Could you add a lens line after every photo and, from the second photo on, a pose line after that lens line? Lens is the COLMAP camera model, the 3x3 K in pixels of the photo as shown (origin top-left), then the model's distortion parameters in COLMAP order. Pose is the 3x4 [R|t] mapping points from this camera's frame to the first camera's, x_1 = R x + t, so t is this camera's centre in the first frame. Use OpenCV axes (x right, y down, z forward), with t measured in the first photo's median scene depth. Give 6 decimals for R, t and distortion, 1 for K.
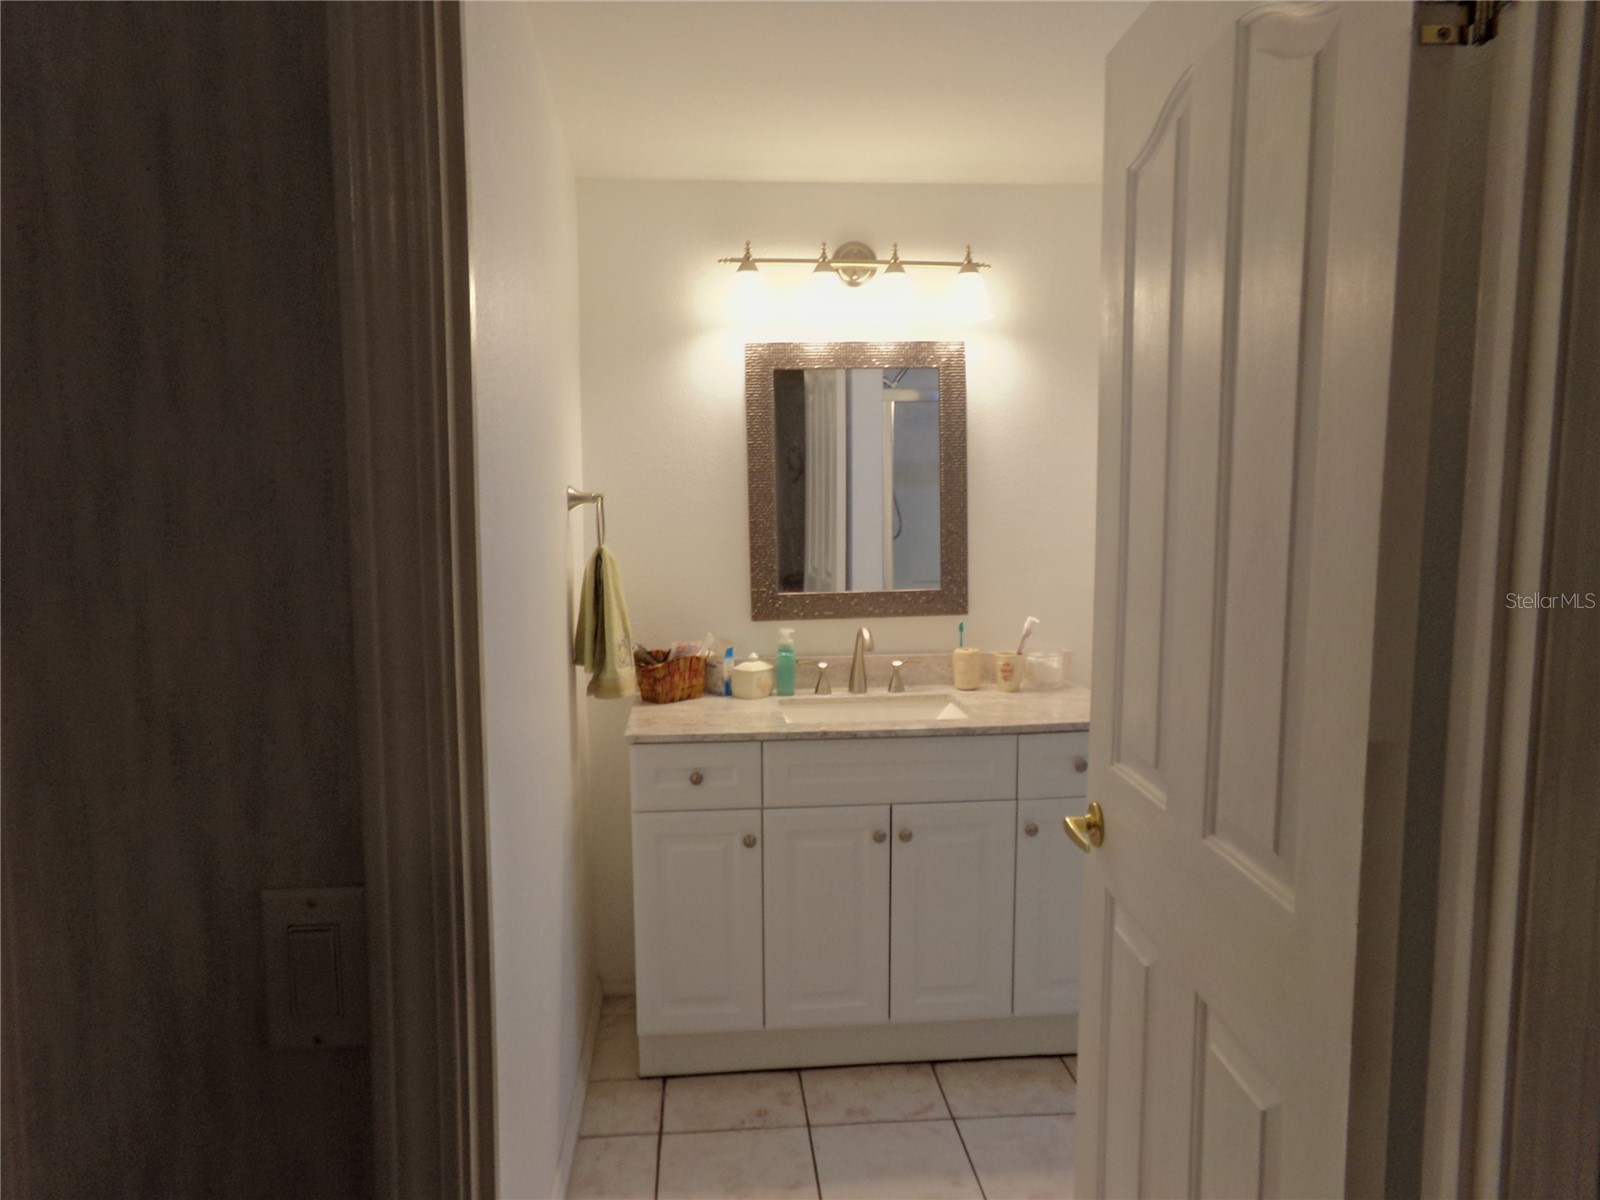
lens RADIAL K [[1095.3, 0, 792.2], [0, 1095.3, 602.2], [0, 0, 1]] dist [-0.085350, 0.153514]
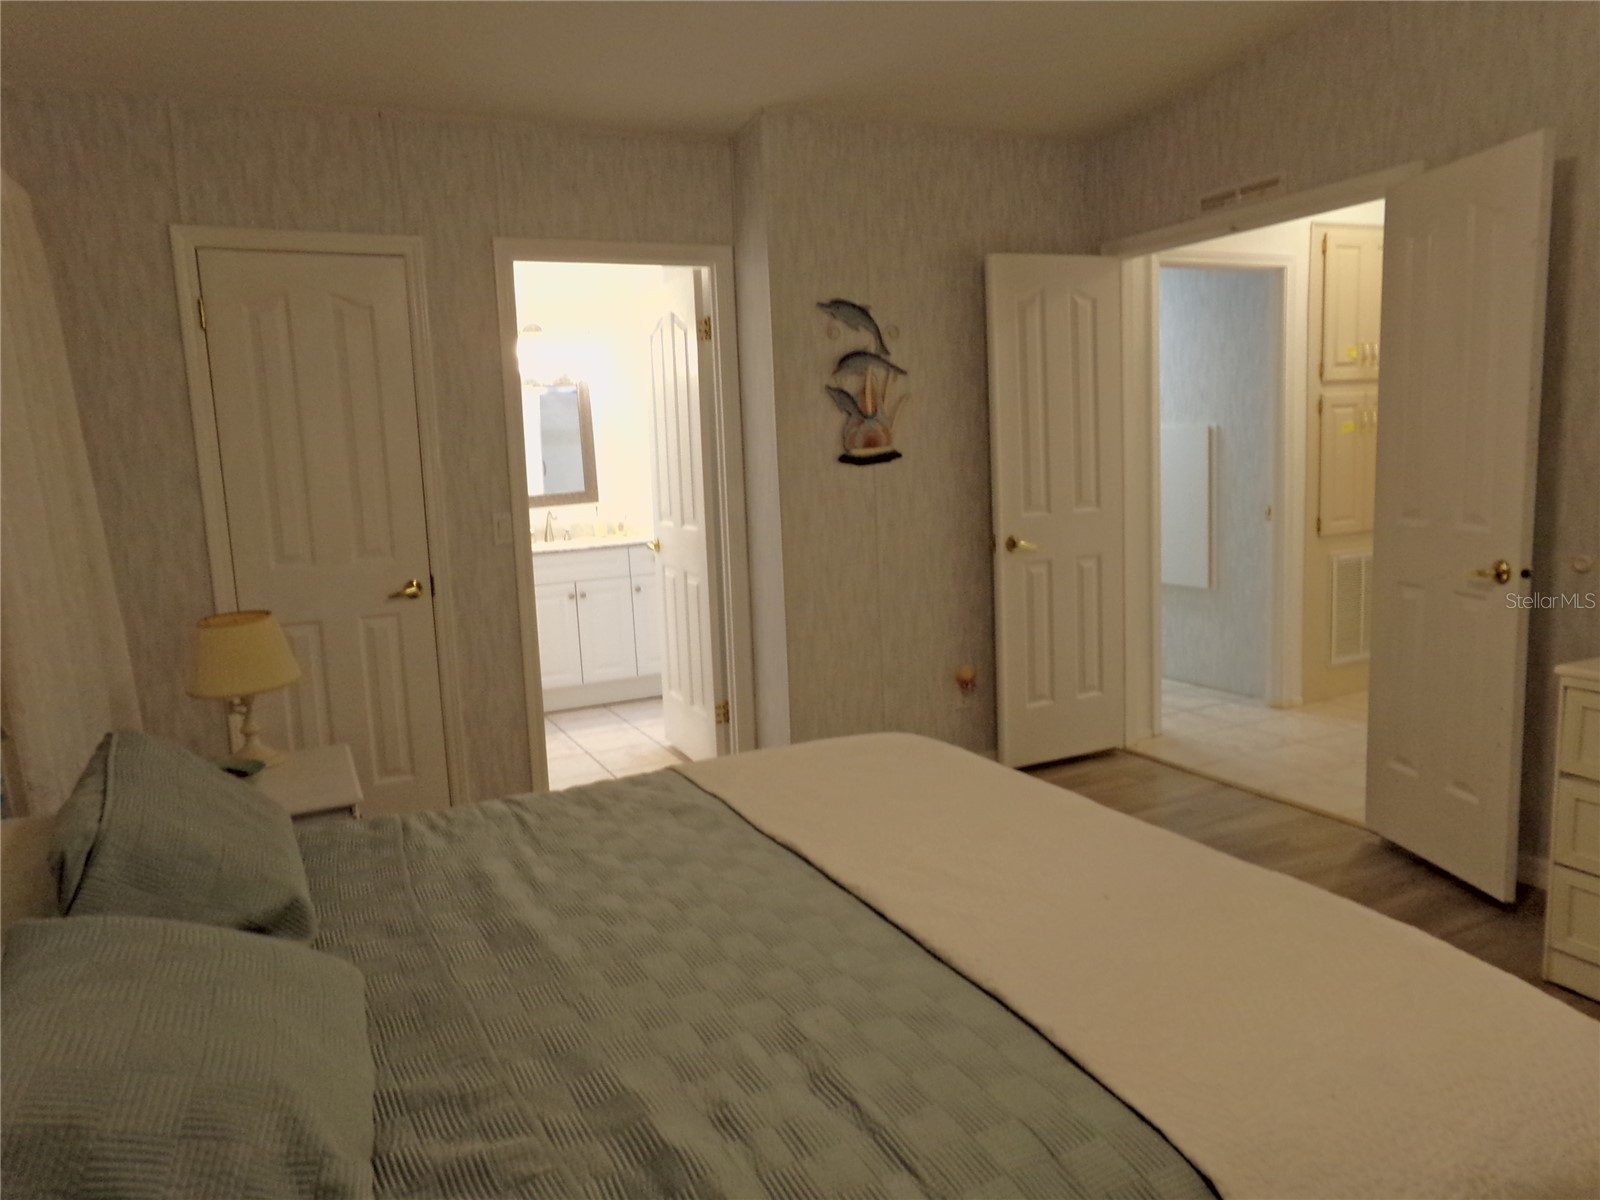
lens RADIAL K [[1095.3, 0, 792.2], [0, 1095.3, 602.2], [0, 0, 1]] dist [-0.085350, 0.153514]
pose [[0.930286, -0.089339, 0.355791, -0.292072], [0.078017, 0.995887, 0.046077, 0.156306], [-0.358444, -0.015107, 0.933429, -1.233883]]
